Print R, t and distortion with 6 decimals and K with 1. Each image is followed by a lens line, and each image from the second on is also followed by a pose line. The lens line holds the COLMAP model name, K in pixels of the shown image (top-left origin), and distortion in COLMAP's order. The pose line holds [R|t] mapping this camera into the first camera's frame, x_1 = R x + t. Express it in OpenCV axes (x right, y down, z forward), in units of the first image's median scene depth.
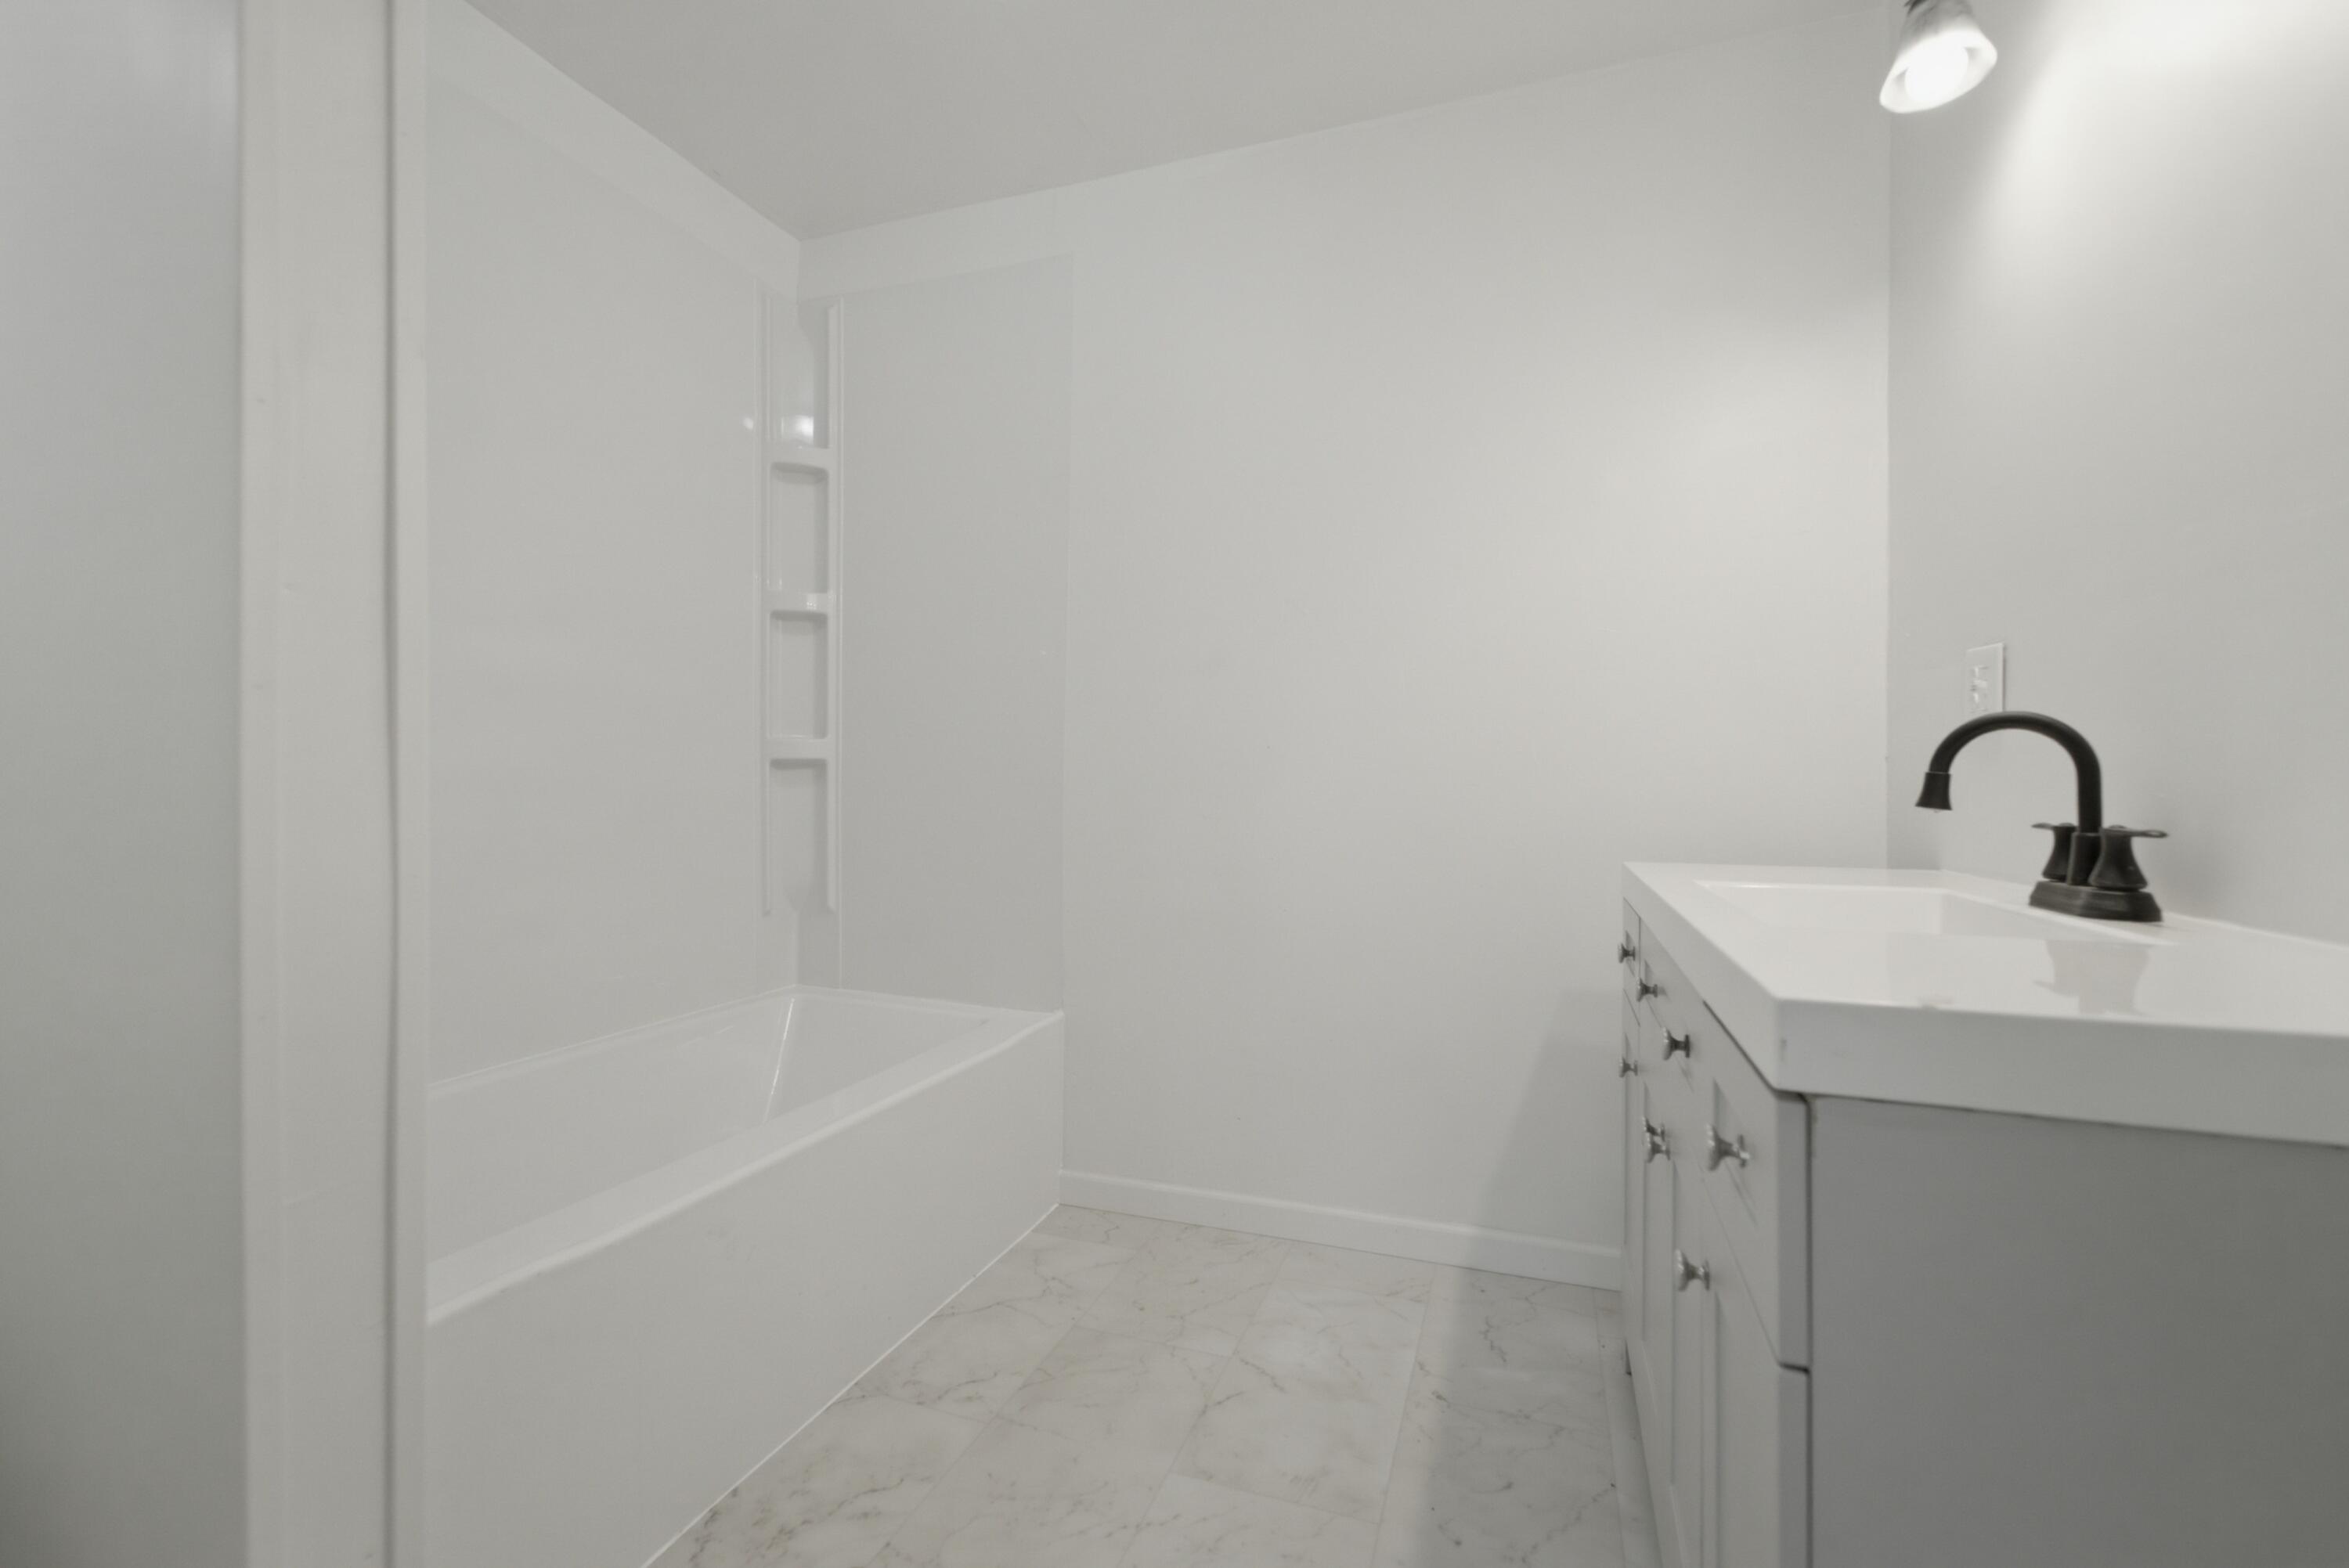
lens RADIAL K [[995.6, 0, 1174.5], [0, 995.6, 784.0], [0, 0, 1]] dist [-0.001220, -0.000421]
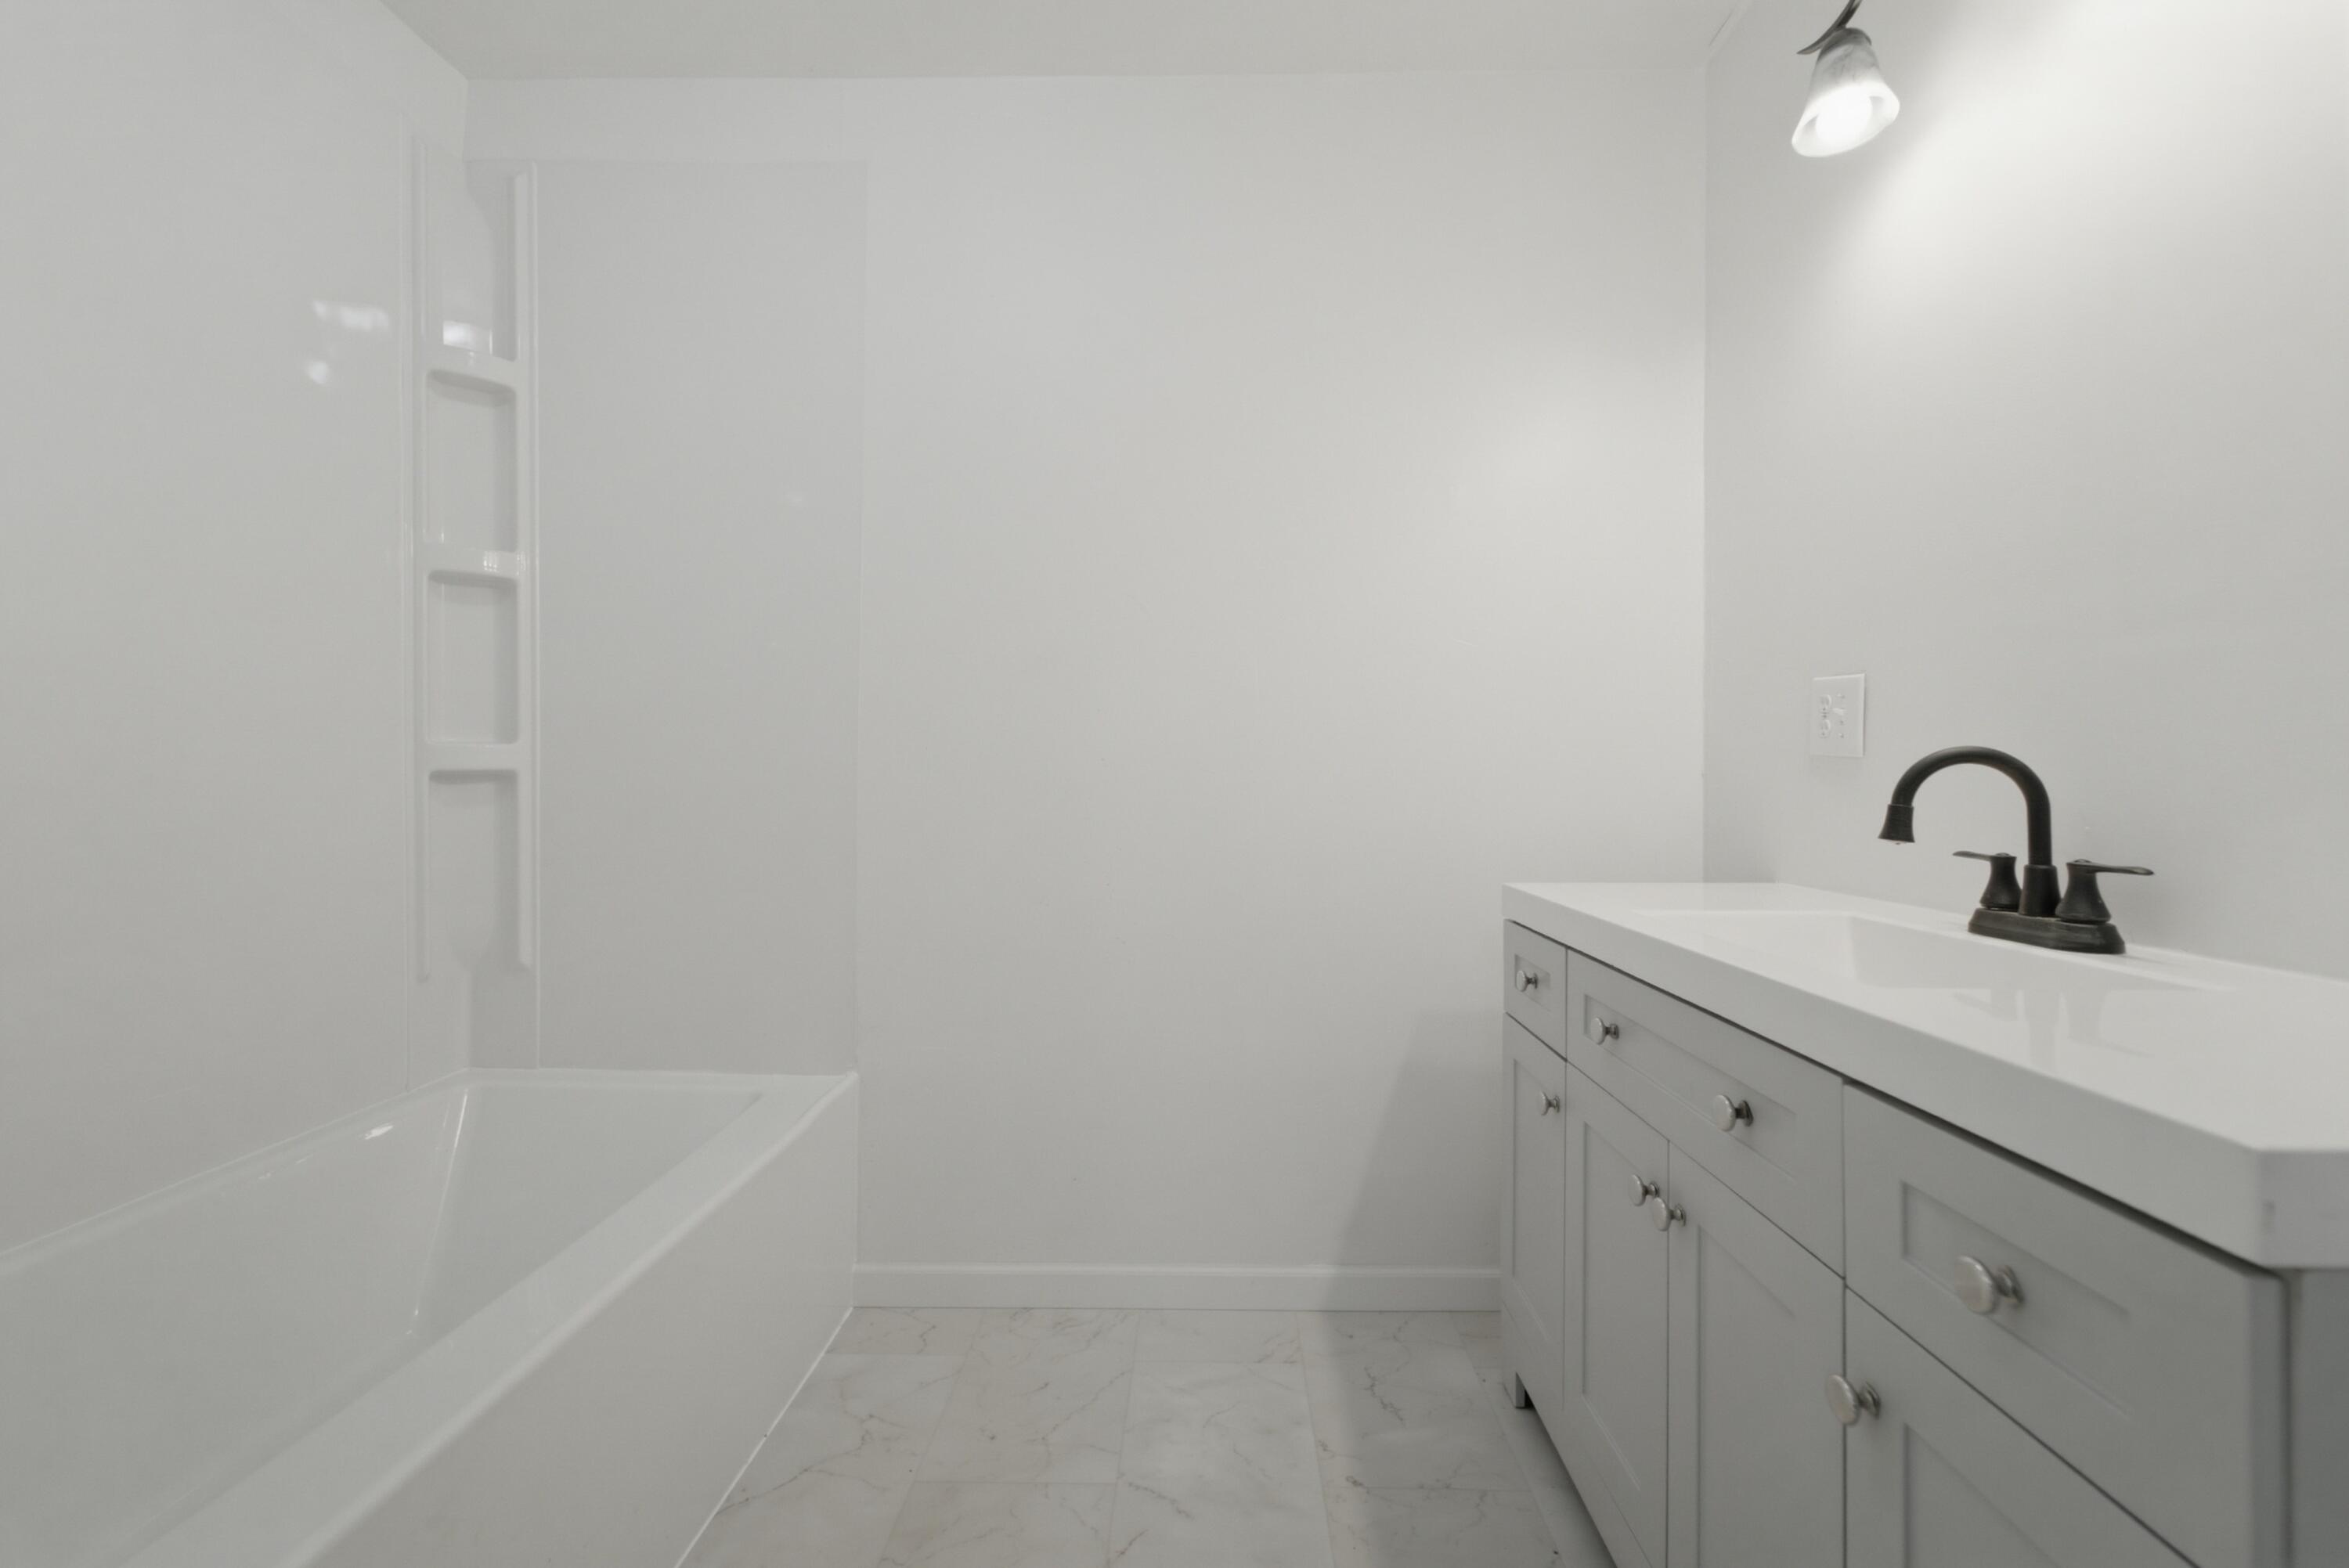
lens RADIAL K [[973.3, 0, 1176.1], [0, 973.3, 772.8], [0, 0, 1]] dist [0.003857, 0.000020]
pose [[0.947518, -0.002937, 0.319690, -0.159890], [0.003184, 0.999995, -0.000249, -0.030252], [-0.319688, 0.001254, 0.947522, 0.193787]]
